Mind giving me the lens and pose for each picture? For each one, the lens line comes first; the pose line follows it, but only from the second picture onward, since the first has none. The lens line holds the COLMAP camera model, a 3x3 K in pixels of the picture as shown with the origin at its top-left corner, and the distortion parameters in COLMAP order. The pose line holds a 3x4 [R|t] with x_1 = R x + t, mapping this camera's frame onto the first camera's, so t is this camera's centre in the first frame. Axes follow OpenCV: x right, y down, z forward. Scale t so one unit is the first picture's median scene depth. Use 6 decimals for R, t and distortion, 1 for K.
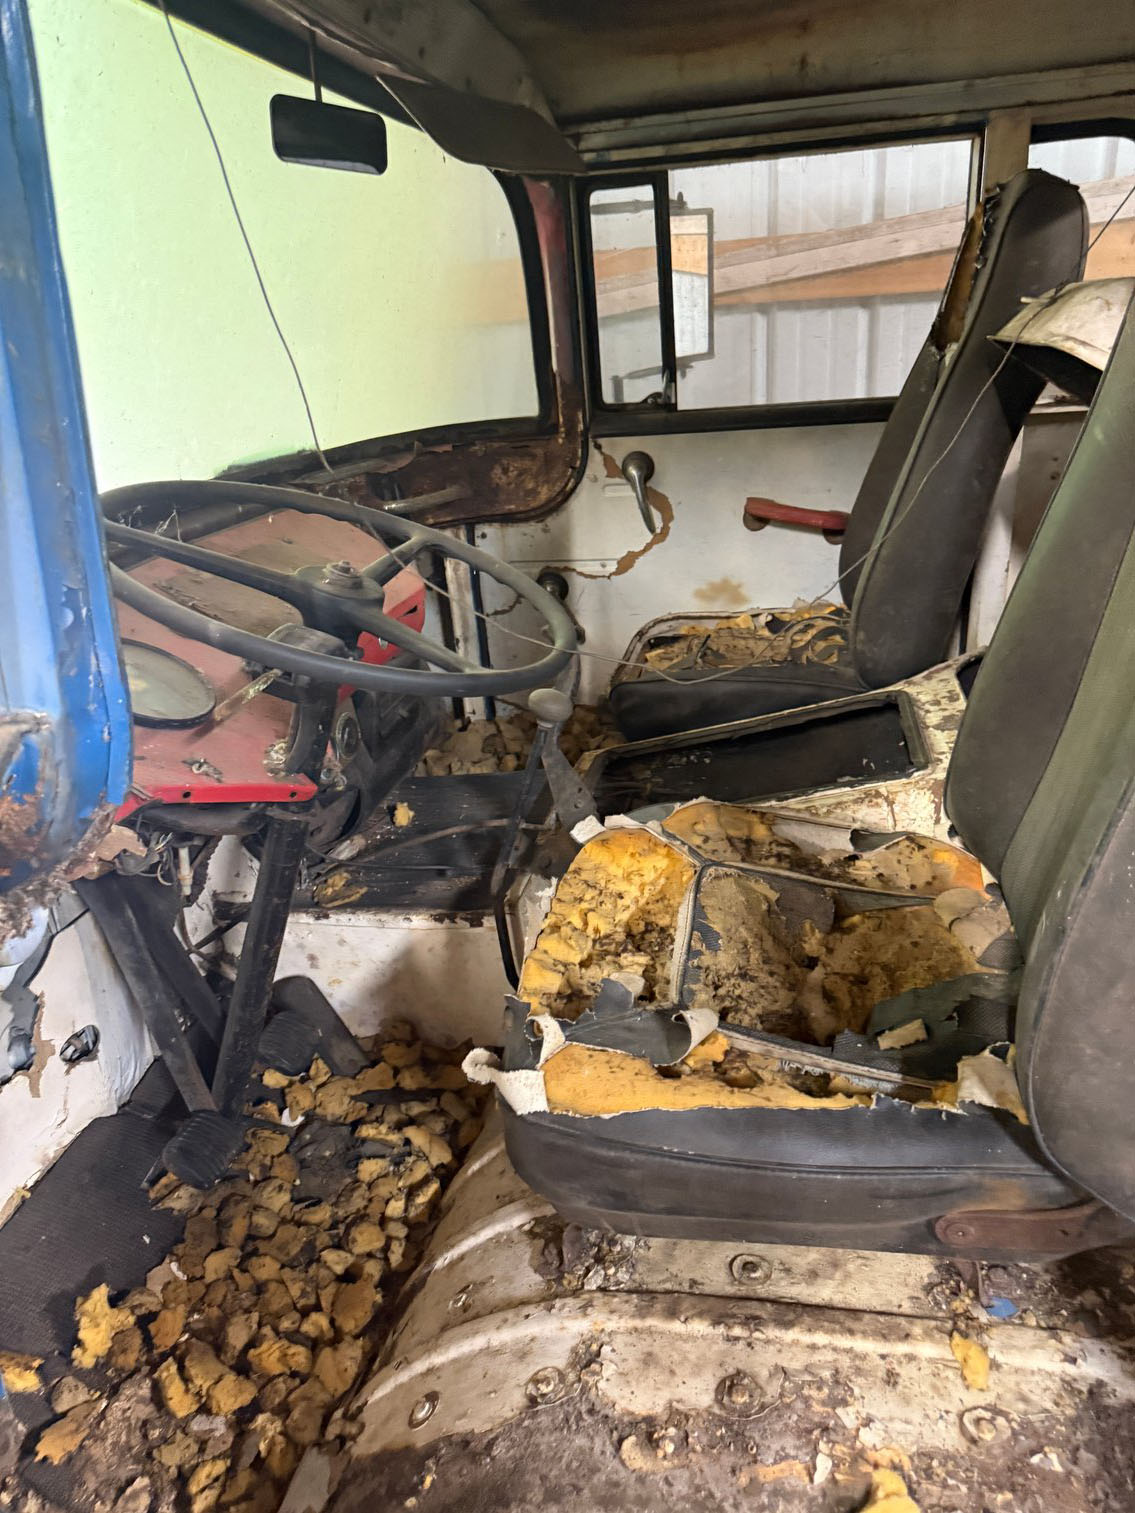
lens RADIAL K [[1092.9, 0, 560.3], [0, 1092.9, 756.8], [0, 0, 1]] dist [0.047446, -0.066289]
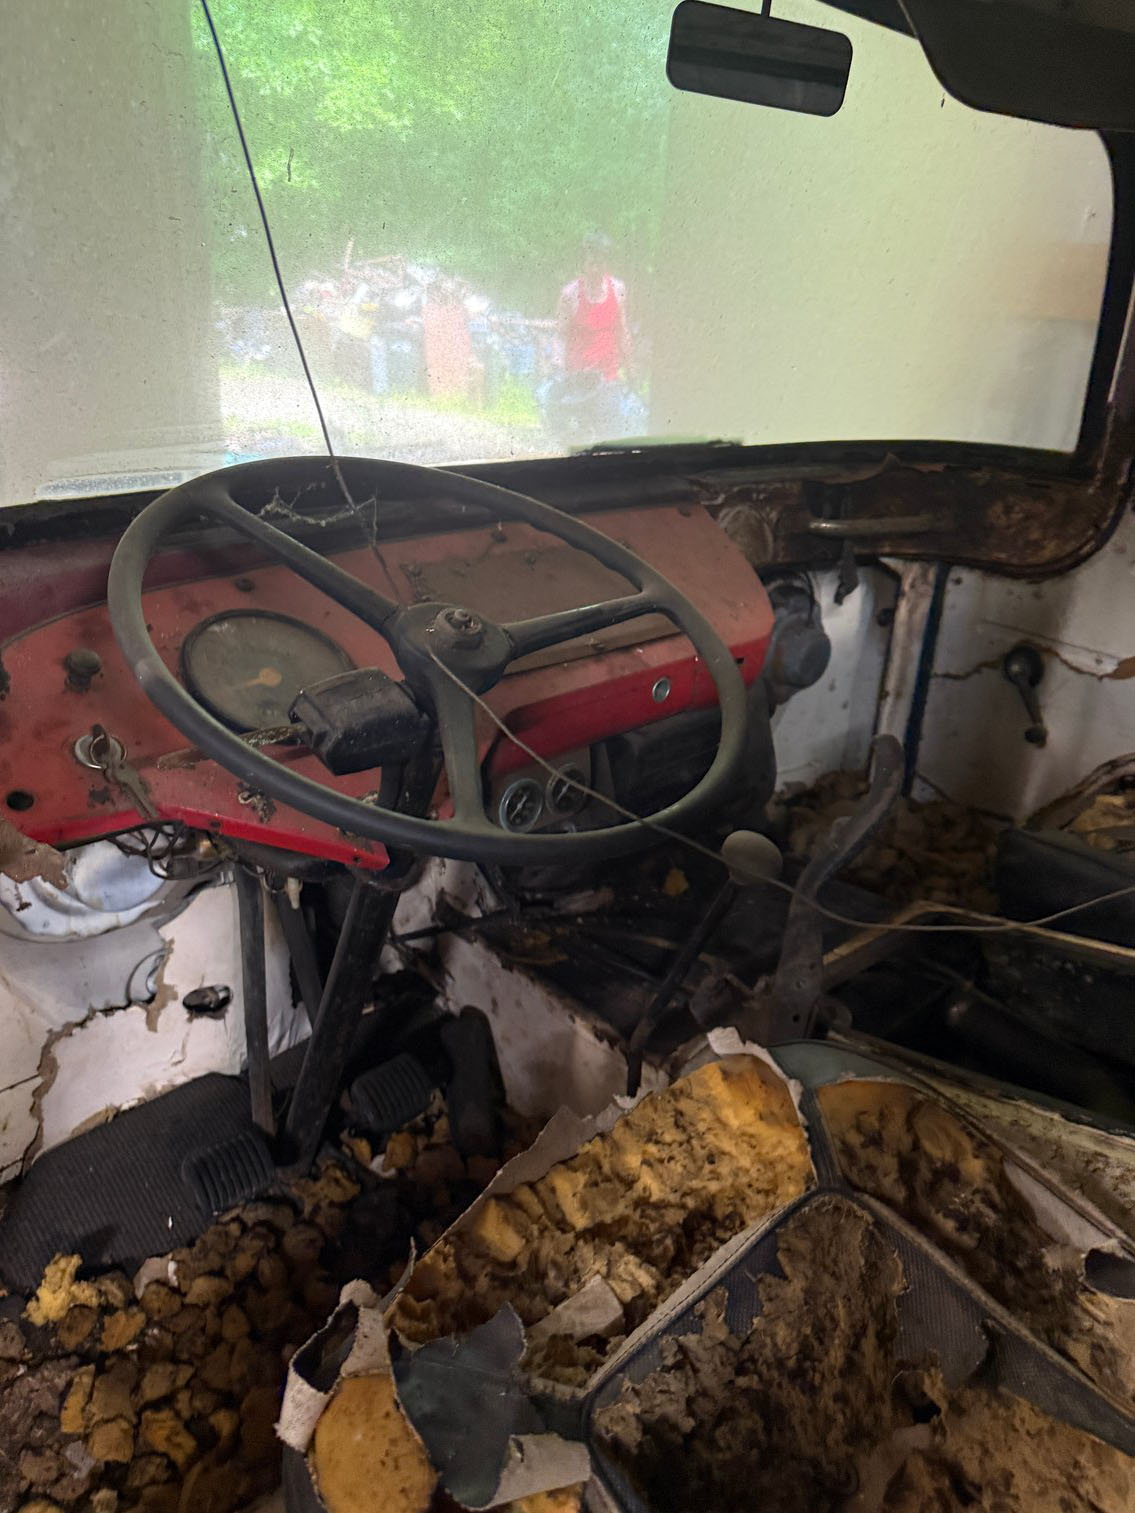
lens RADIAL K [[1092.9, 0, 566.5], [0, 1092.9, 756.0], [0, 0, 1]] dist [0.047446, -0.066289]
pose [[0.816190, 0.335908, -0.470106, 0.189582], [-0.315578, 0.940726, 0.124283, -0.148015], [0.483988, 0.046917, 0.873816, 0.266360]]
